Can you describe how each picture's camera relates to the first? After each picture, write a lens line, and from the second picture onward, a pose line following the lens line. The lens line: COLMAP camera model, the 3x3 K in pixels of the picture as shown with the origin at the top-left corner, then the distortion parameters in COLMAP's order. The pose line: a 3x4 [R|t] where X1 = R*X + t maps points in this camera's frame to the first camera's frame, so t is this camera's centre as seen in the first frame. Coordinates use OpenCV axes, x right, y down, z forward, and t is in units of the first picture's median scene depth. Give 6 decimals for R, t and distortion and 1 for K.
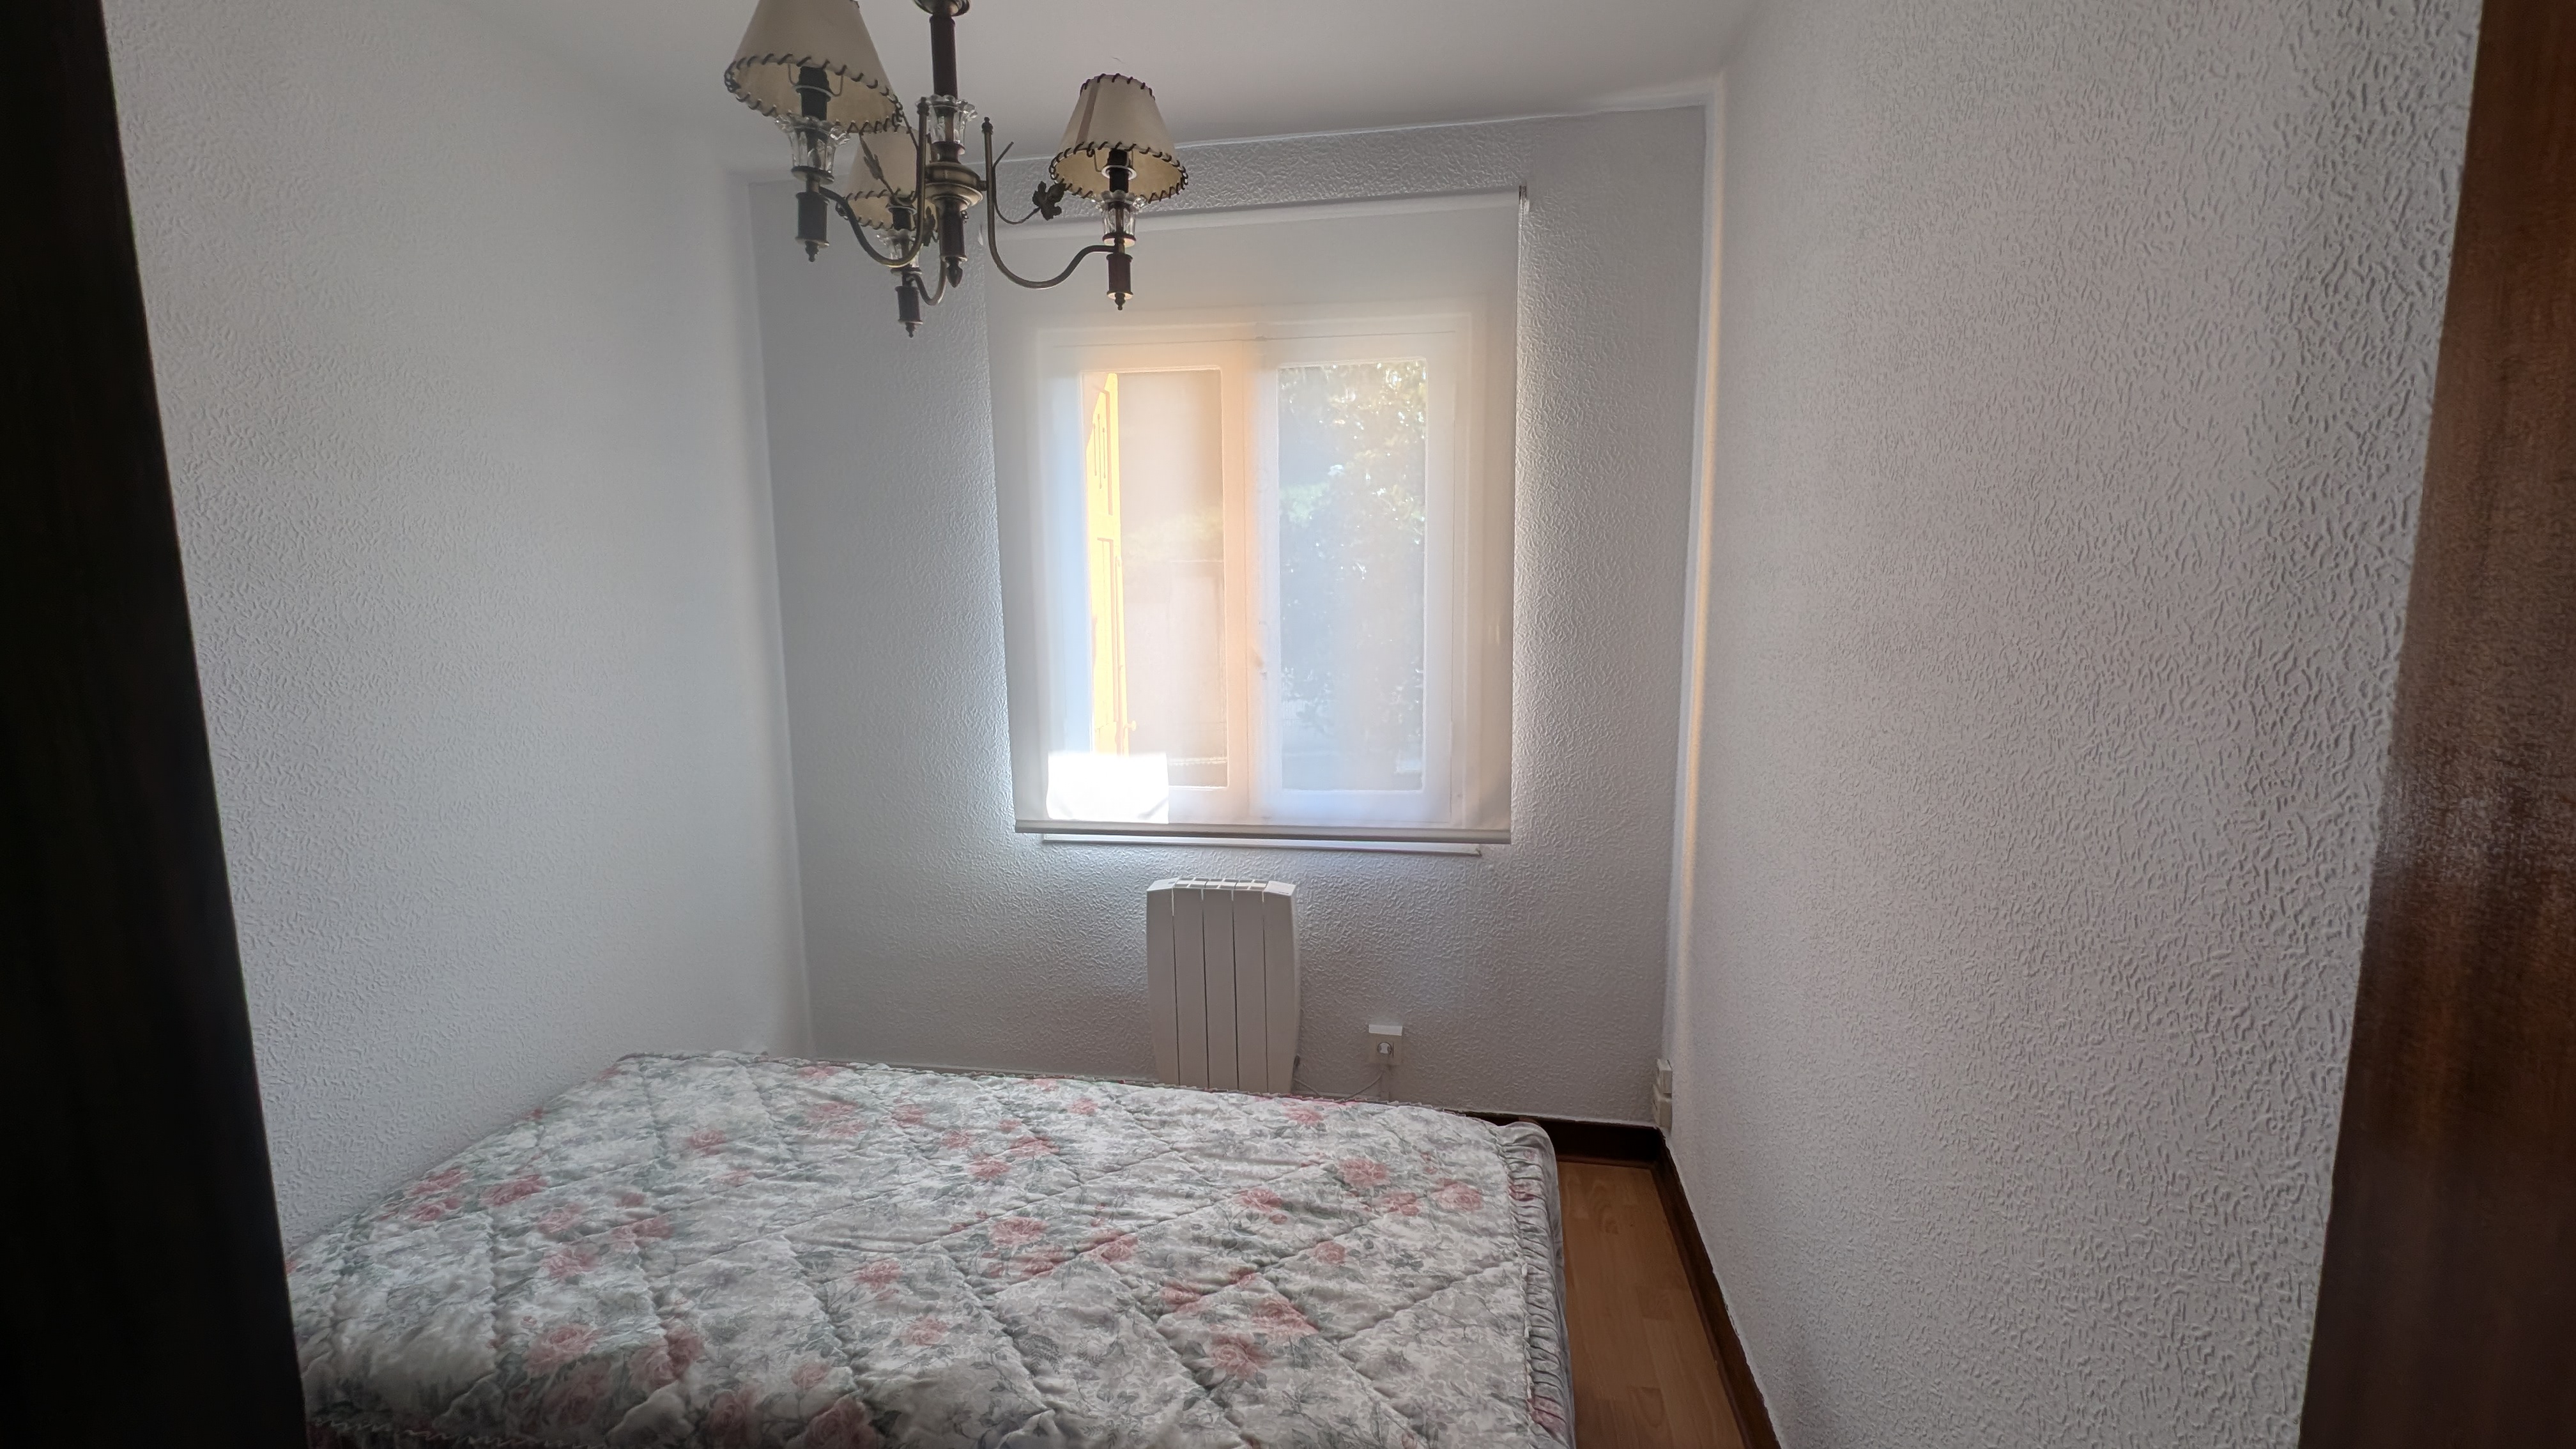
lens RADIAL K [[1052.3, 0, 1287.0], [0, 1052.3, 711.2], [0, 0, 1]] dist [0.003056, -0.001377]
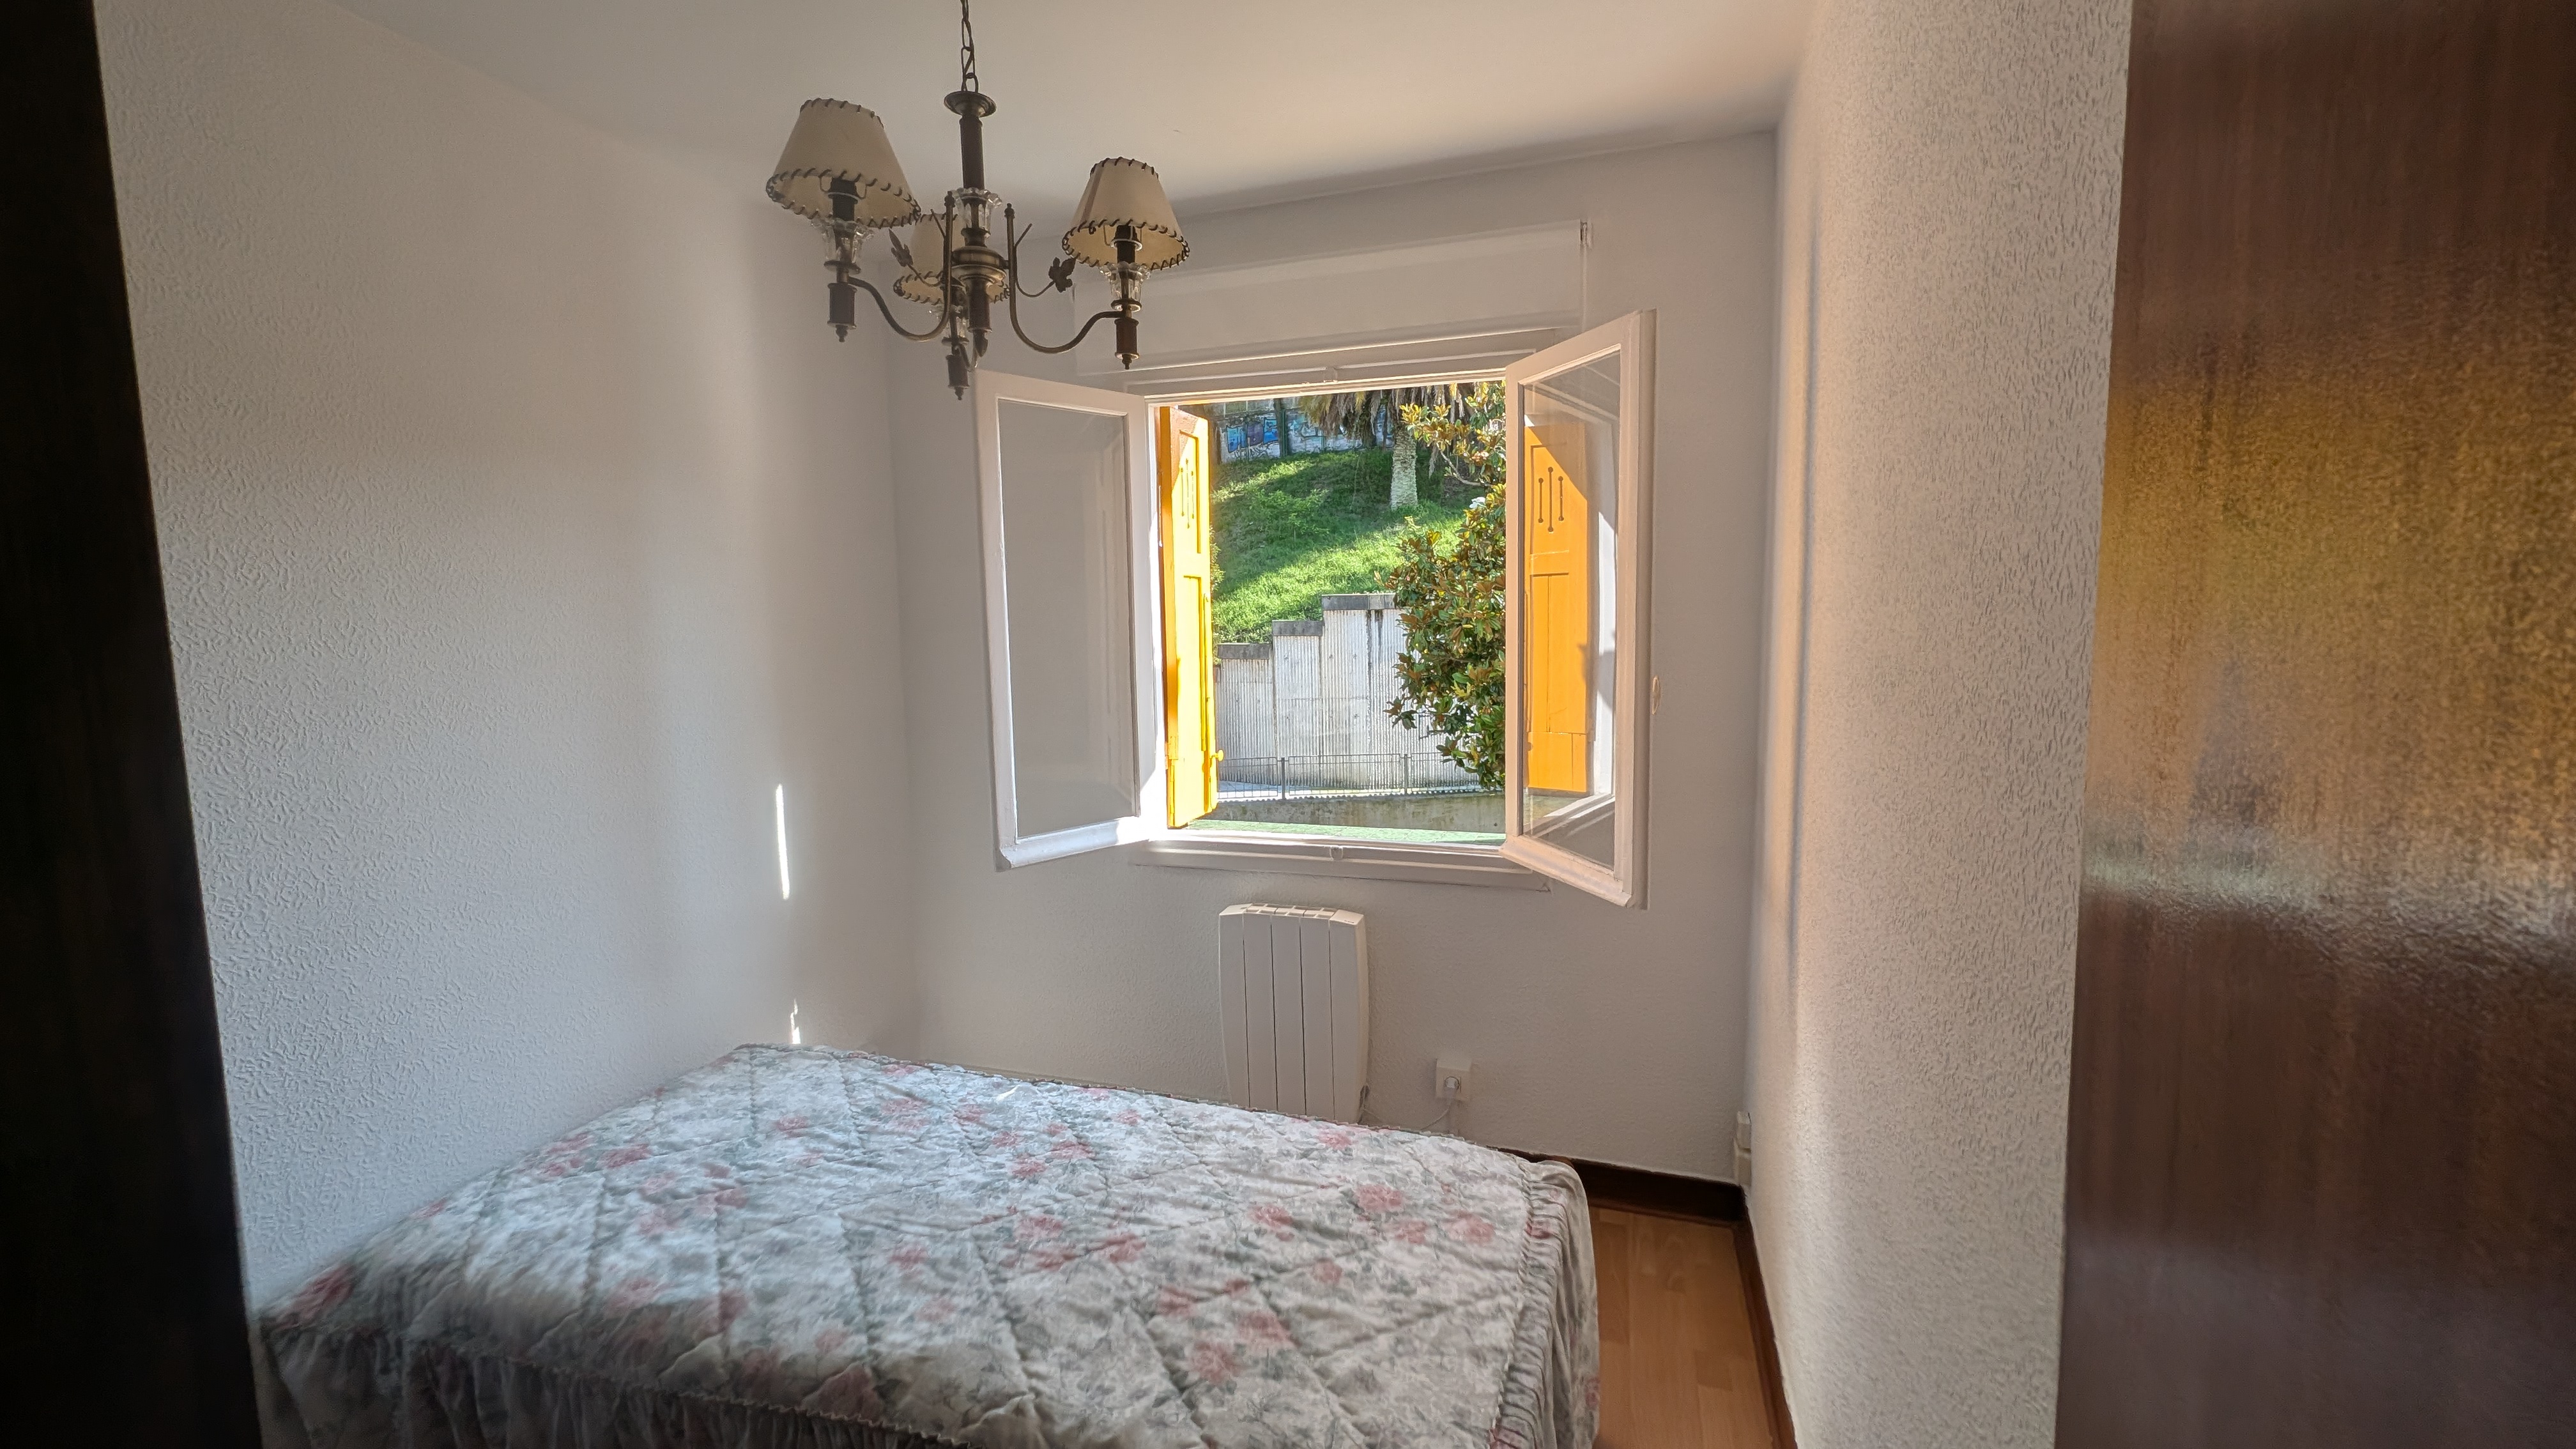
lens RADIAL K [[1052.3, 0, 1290.6], [0, 1052.3, 707.2], [0, 0, 1]] dist [0.003056, -0.001377]
pose [[0.988277, 0.006369, -0.152536, 0.160458], [-0.011624, 0.999368, -0.033590, 0.001683], [0.152226, 0.034969, 0.987727, -0.031602]]
